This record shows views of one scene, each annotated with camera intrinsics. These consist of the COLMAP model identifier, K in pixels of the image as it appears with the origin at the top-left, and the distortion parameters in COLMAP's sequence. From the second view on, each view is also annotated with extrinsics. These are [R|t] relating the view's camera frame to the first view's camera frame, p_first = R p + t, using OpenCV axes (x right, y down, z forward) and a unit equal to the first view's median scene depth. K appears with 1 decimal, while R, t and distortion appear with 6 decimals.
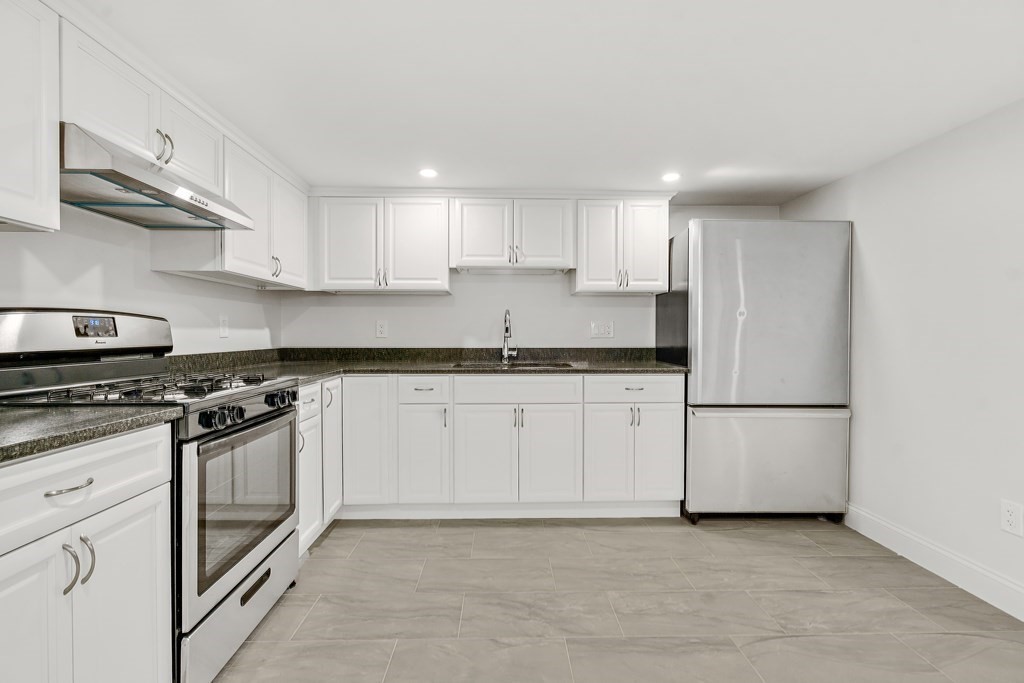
lens RADIAL K [[463.9, 0, 512.0], [0, 463.9, 341.5], [0, 0, 1]] dist [-0.002929, 0.000992]
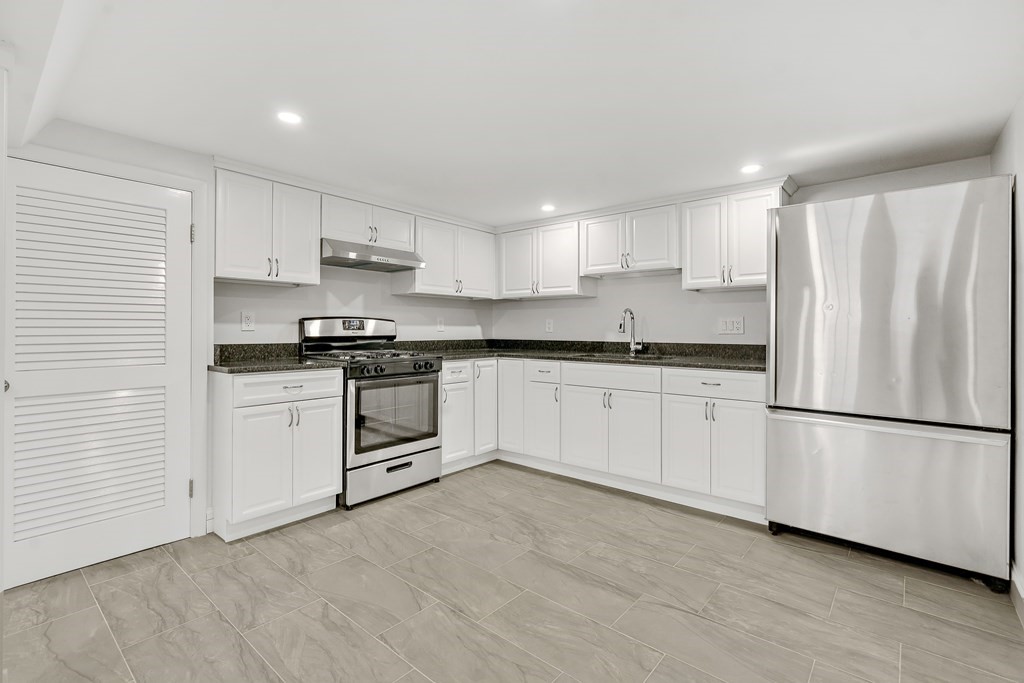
lens RADIAL K [[466.8, 0, 511.3], [0, 466.8, 326.7], [0, 0, 1]] dist [-0.003997, 0.000499]
pose [[0.747739, -0.001569, -0.663991, 0.633034], [-0.014649, 0.999715, -0.018858, 0.002261], [0.663831, 0.023828, 0.747503, -0.059687]]
